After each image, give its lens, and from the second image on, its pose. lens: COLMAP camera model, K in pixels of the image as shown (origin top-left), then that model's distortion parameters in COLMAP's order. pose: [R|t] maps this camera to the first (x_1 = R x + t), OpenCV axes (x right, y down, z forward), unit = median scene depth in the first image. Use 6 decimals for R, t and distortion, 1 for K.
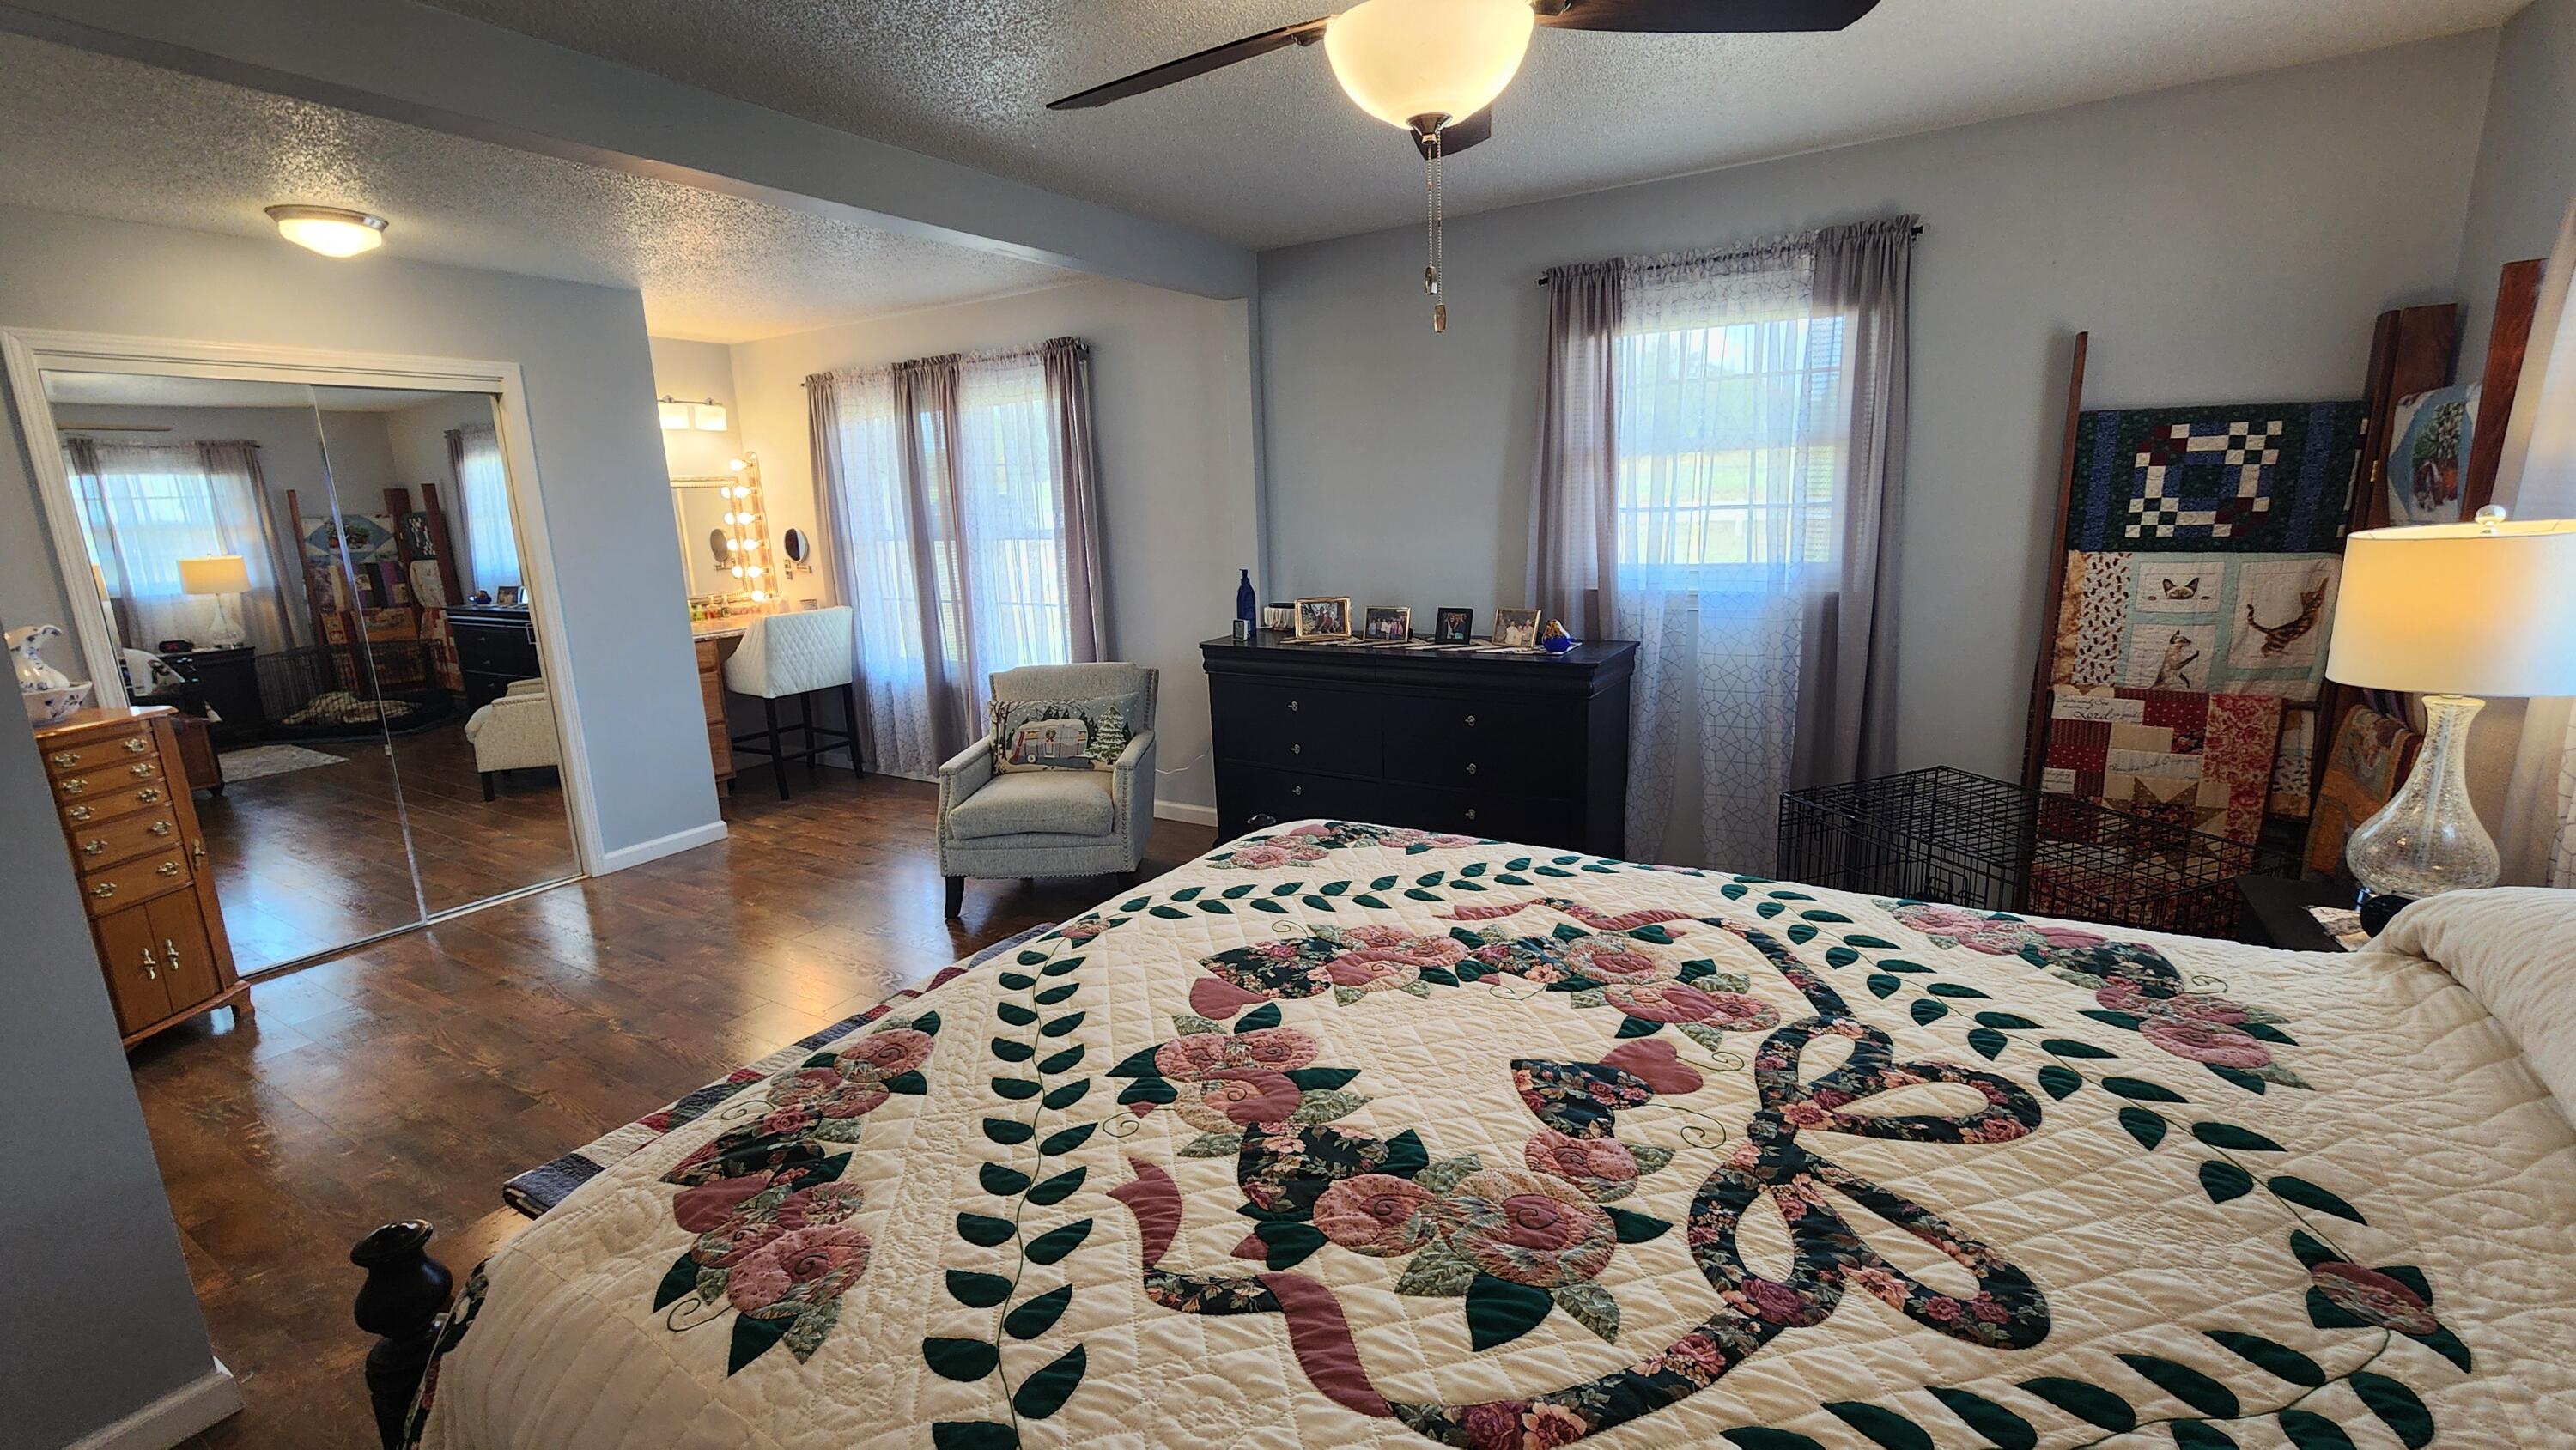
lens RADIAL K [[1056.6, 0, 1288.0], [0, 1056.6, 725.0], [0, 0, 1]] dist [-0.008365, -0.000108]
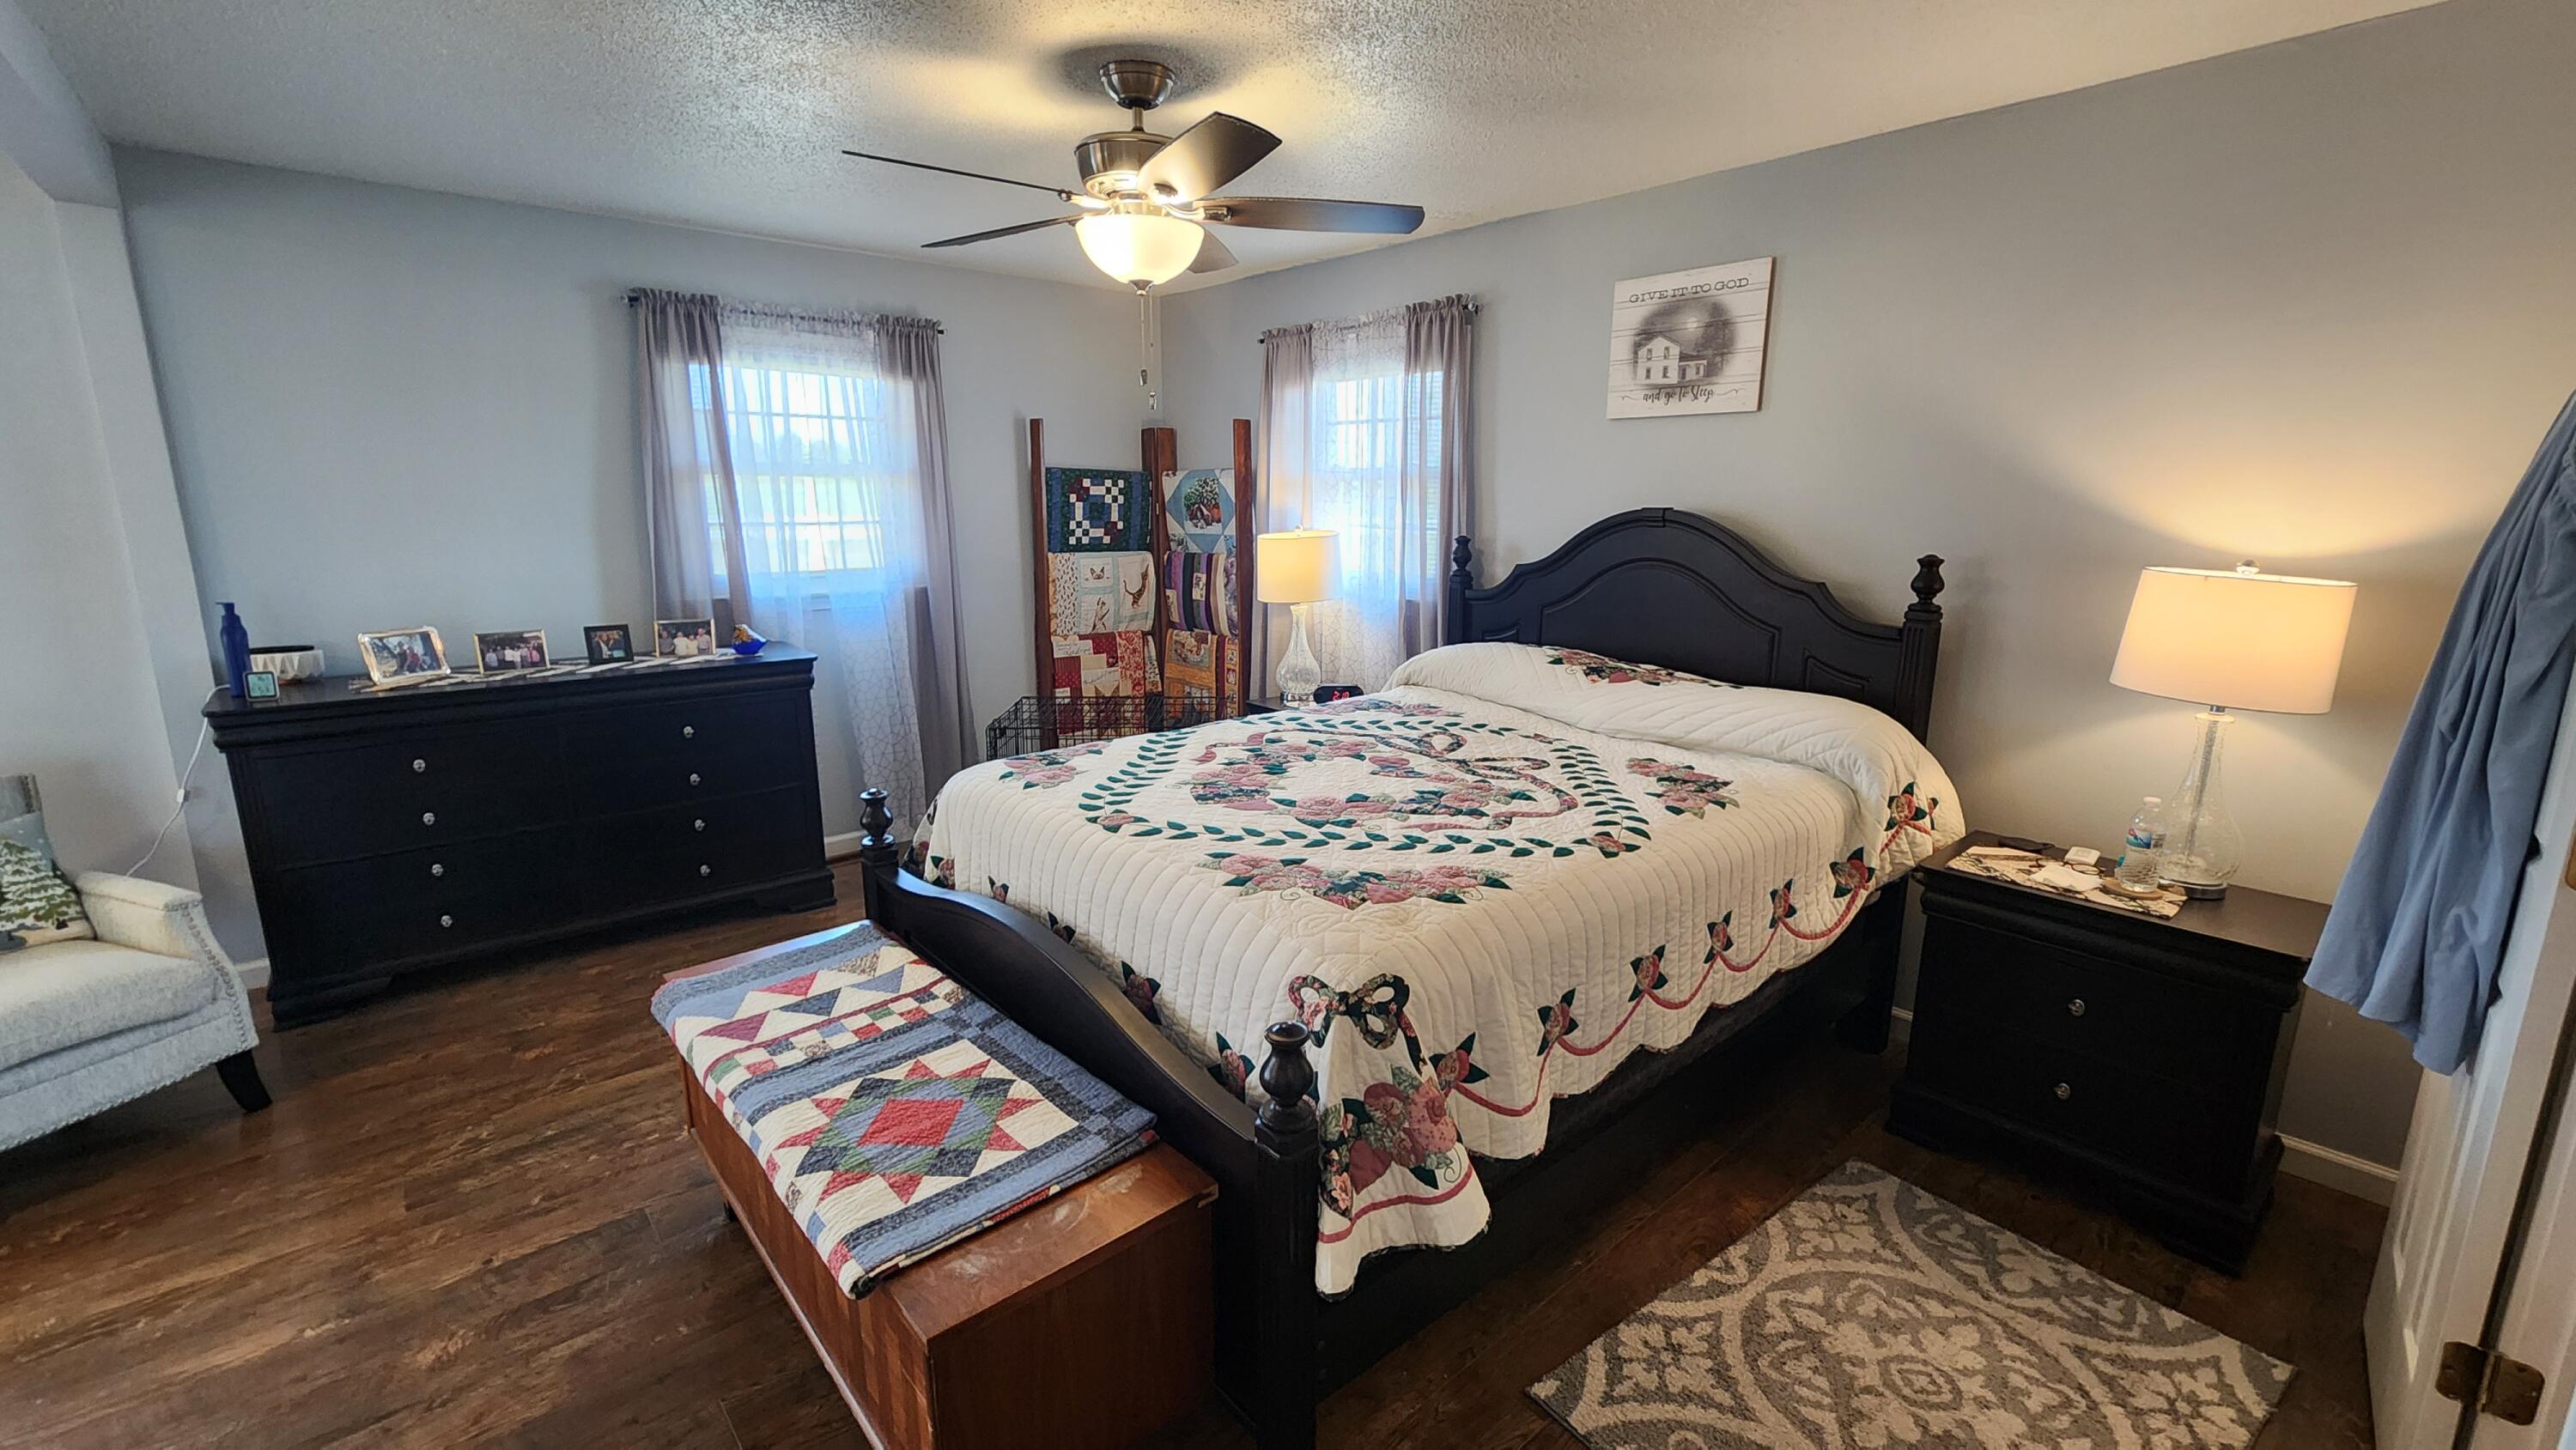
lens RADIAL K [[1056.6, 0, 1288.0], [0, 1056.6, 725.0], [0, 0, 1]] dist [-0.008365, -0.000108]
pose [[0.298797, -0.162499, 0.940380, -0.762888], [0.184961, 0.976572, 0.109984, -0.019276], [-0.936221, 0.141071, 0.321853, 0.184848]]
